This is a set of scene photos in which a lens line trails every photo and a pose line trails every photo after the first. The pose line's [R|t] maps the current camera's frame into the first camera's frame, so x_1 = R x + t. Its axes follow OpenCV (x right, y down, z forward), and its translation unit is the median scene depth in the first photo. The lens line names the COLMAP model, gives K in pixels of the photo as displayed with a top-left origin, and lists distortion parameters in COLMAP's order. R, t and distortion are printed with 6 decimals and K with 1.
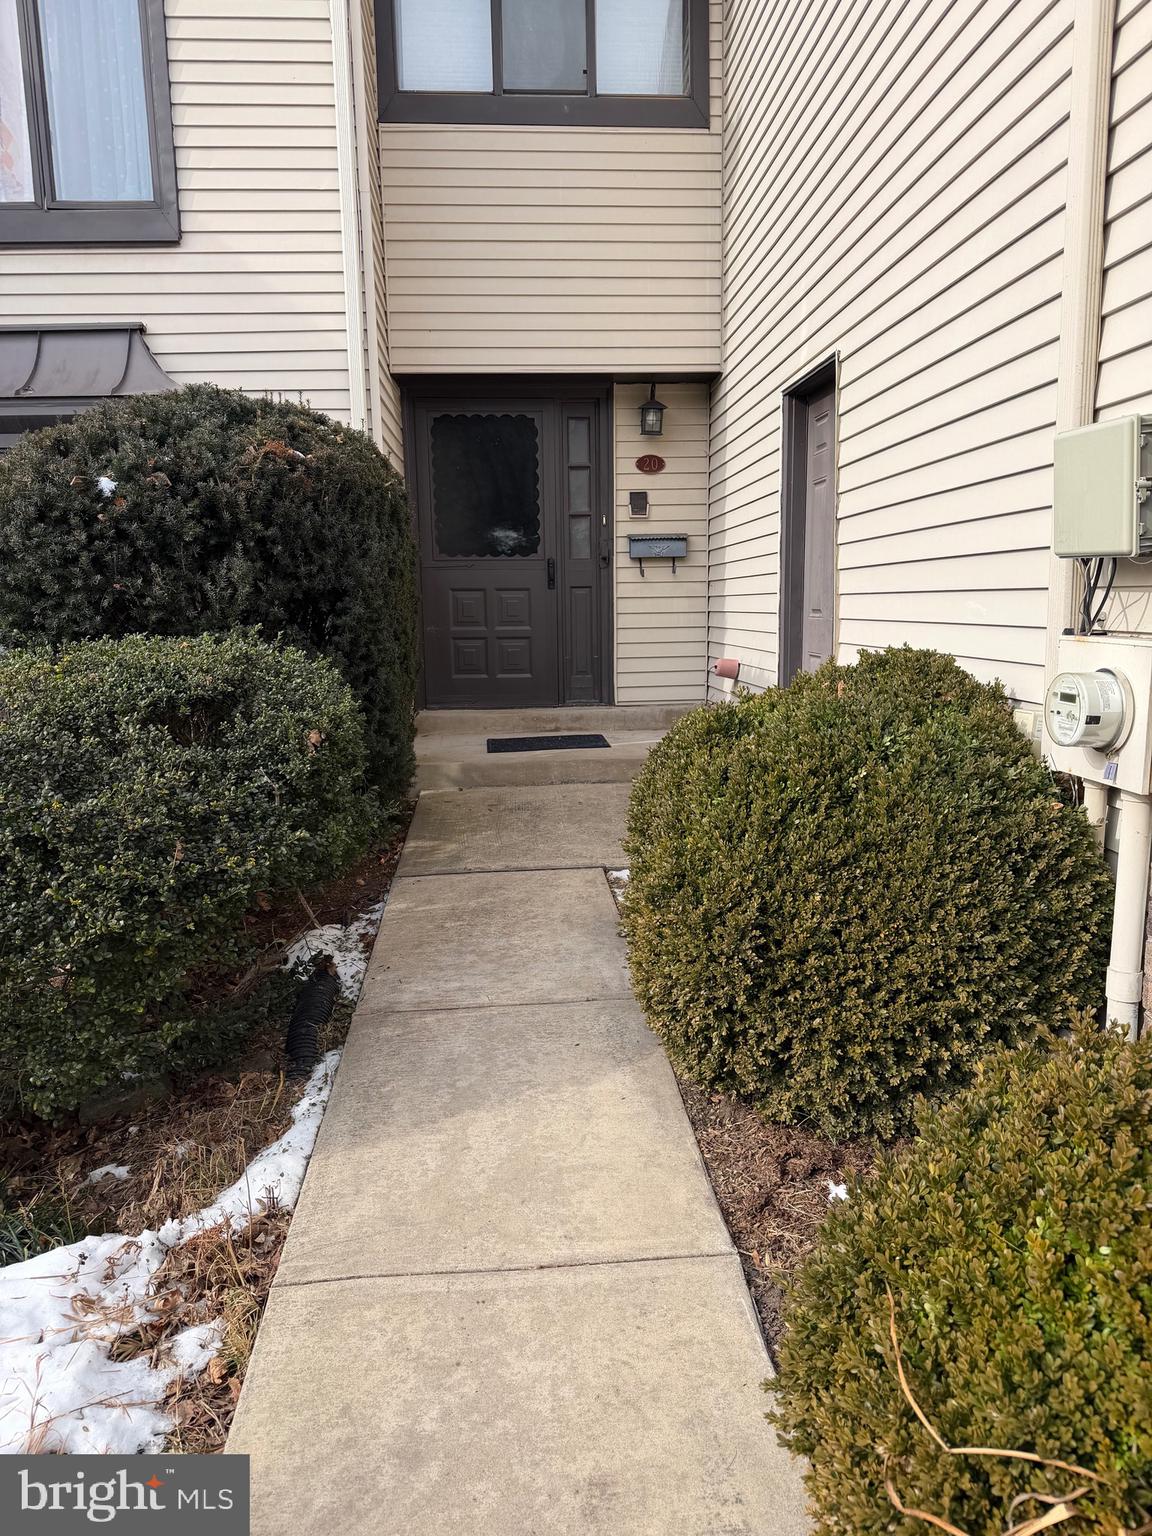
lens RADIAL K [[1078.4, 0, 576.1], [0, 1078.4, 771.4], [0, 0, 1]] dist [0.021526, -0.020376]
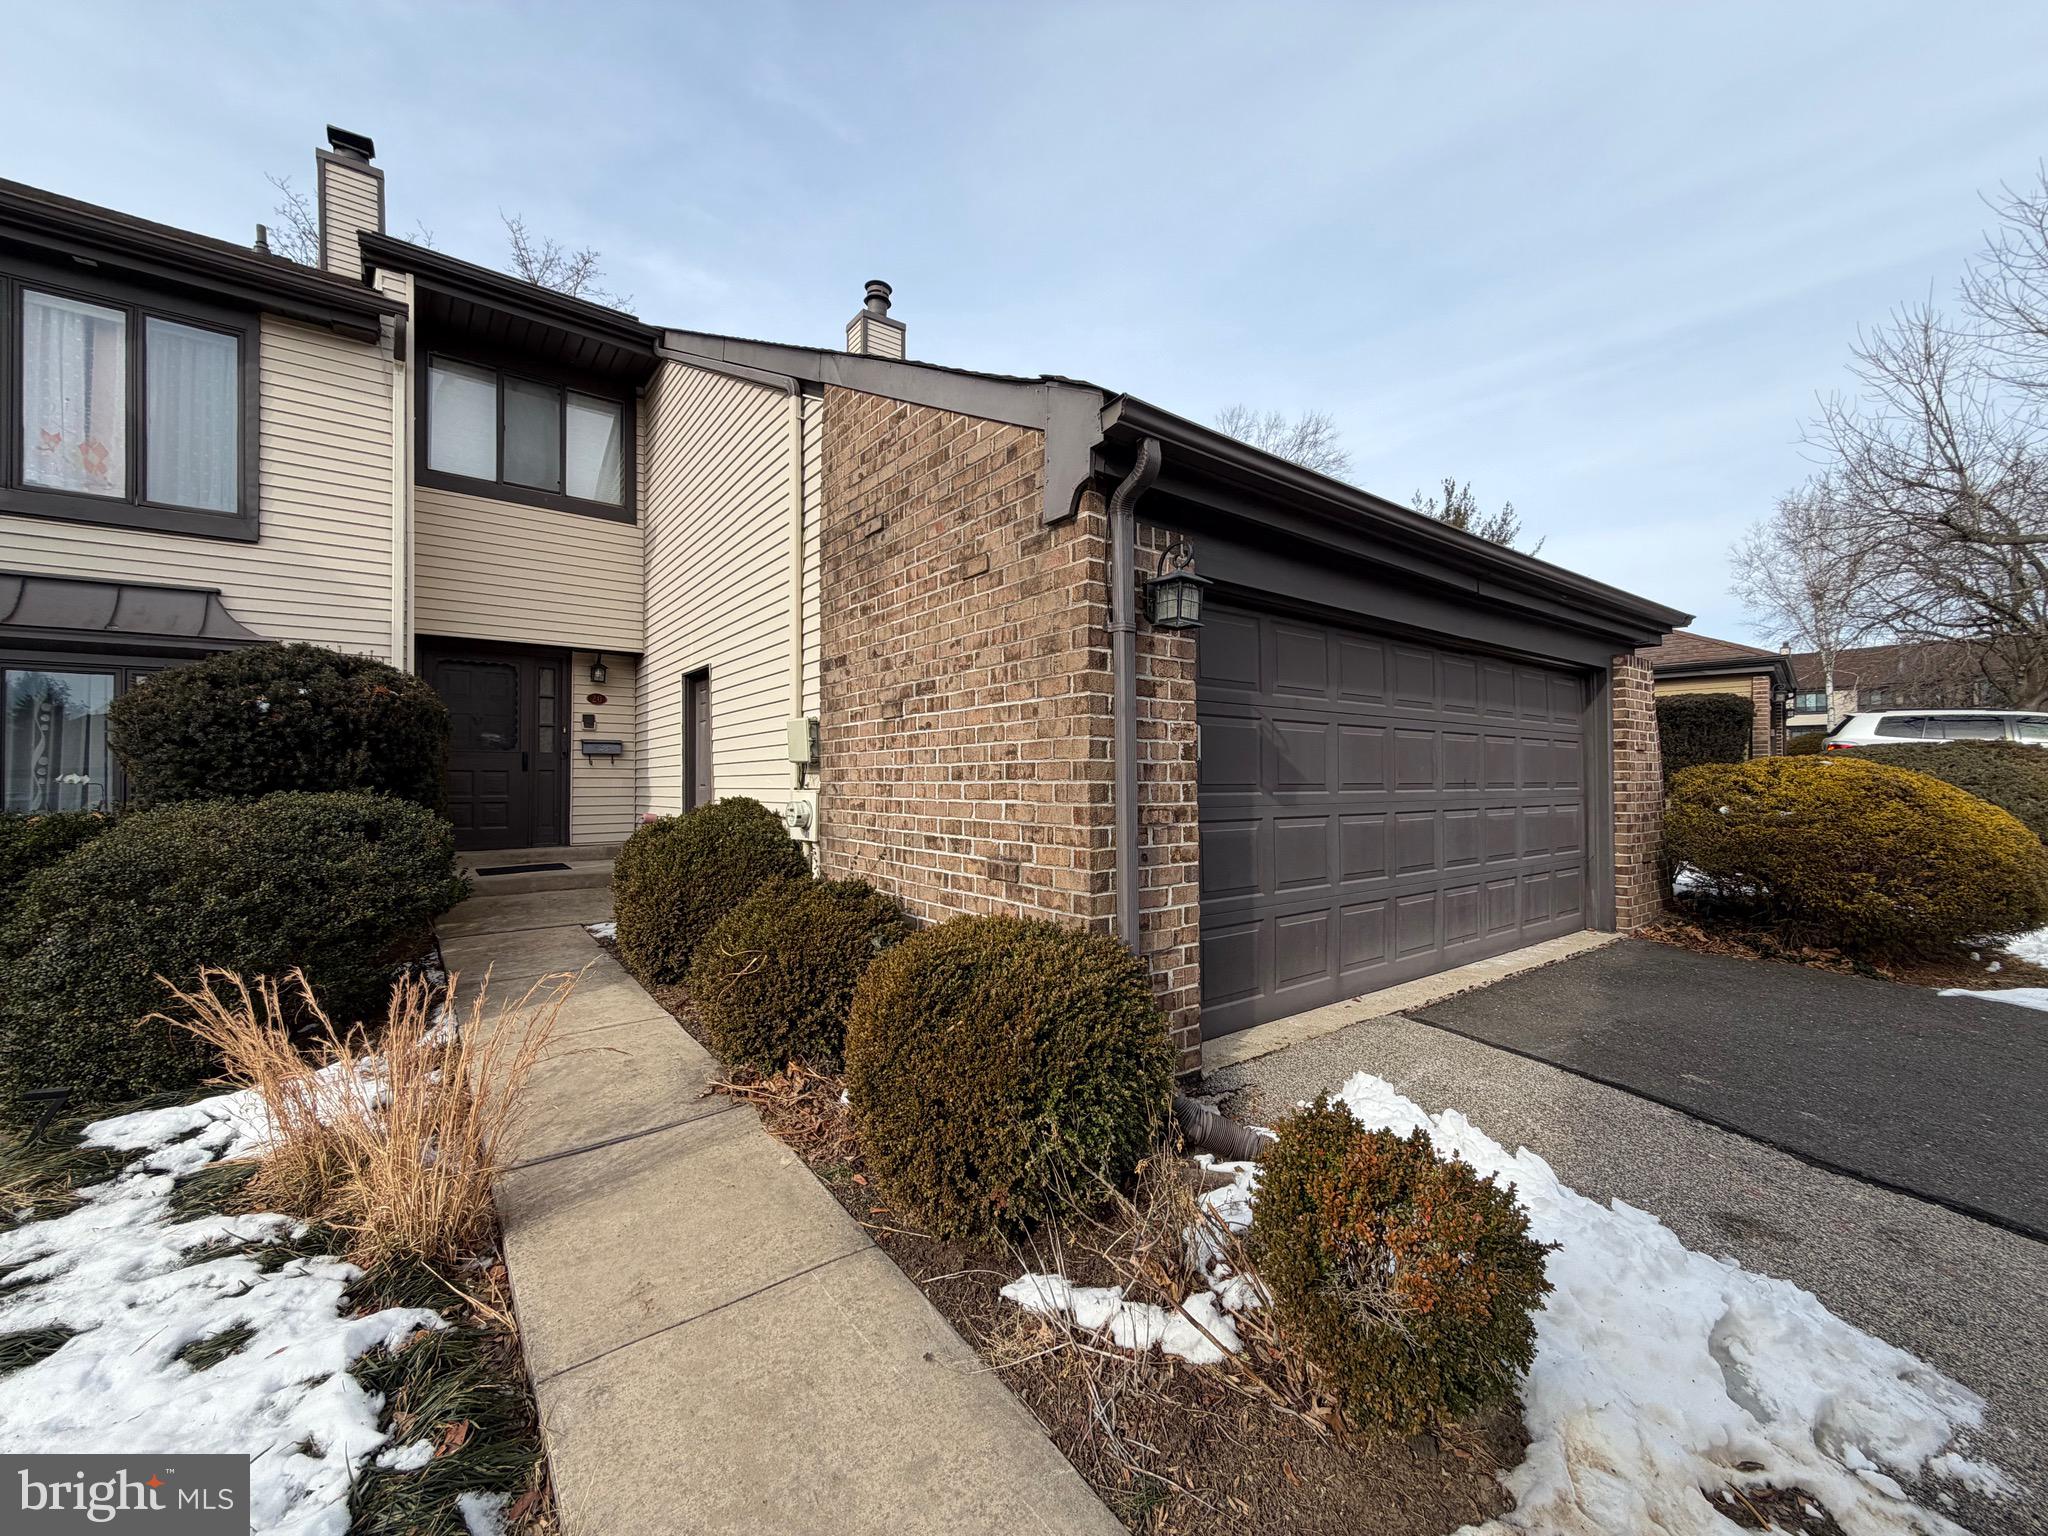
lens RADIAL K [[819.4, 0, 1020.9], [0, 819.4, 774.3], [0, 0, 1]] dist [-0.000372, 0.000341]
pose [[0.834906, 0.018082, 0.550096, -0.103922], [0.077369, 0.985680, -0.149827, 0.091714], [-0.544928, 0.167652, 0.821551, -0.494569]]
